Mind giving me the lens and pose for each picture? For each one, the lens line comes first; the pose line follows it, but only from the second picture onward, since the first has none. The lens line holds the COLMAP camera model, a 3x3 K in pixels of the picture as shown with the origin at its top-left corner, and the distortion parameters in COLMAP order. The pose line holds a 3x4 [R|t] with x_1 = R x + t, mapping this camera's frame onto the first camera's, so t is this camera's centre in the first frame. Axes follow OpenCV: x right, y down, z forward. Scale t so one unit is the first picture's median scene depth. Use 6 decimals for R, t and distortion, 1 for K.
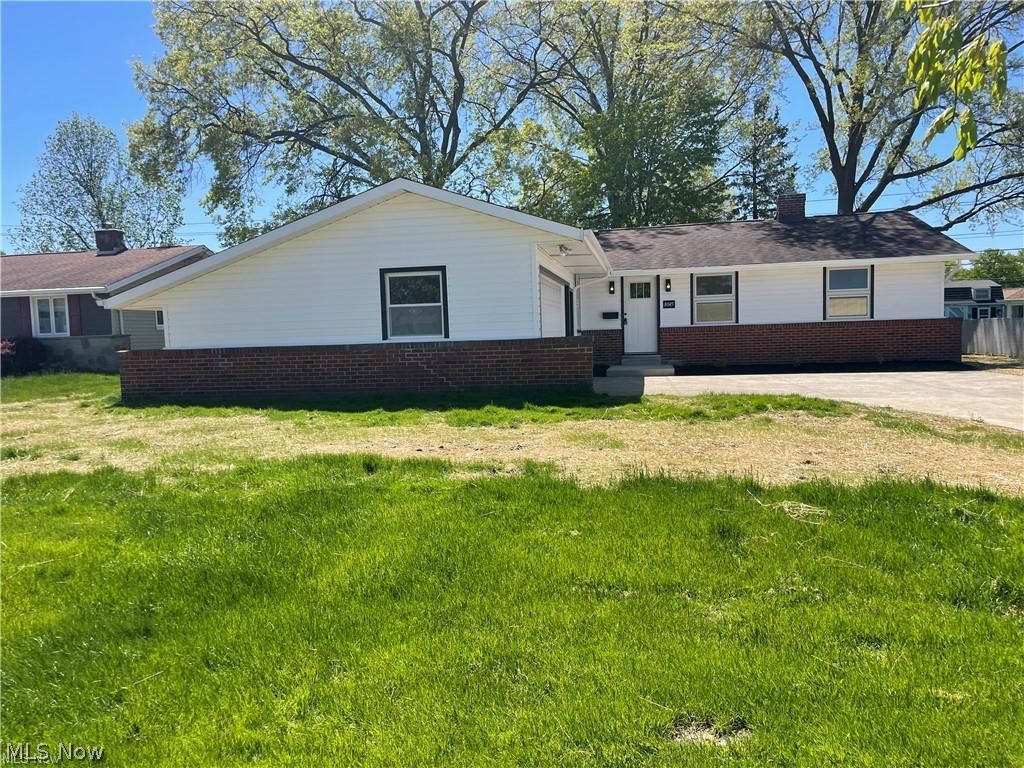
lens RADIAL K [[772.5, 0, 512.5], [0, 772.5, 385.1], [0, 0, 1]] dist [0.075570, -0.101650]
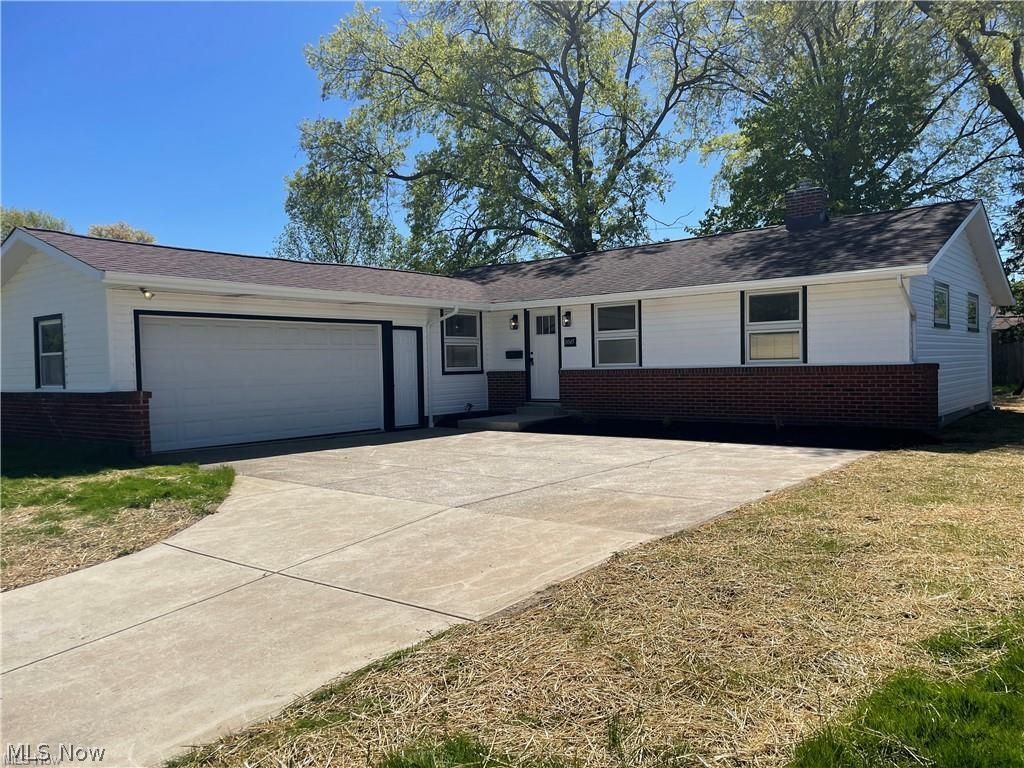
lens RADIAL K [[772.5, 0, 510.0], [0, 772.5, 382.7], [0, 0, 1]] dist [0.075570, -0.101650]
pose [[0.877864, 0.021808, -0.478414, 0.556441], [-0.035828, 0.999154, -0.020197, -0.044202], [0.477568, 0.034871, 0.877902, 0.268276]]
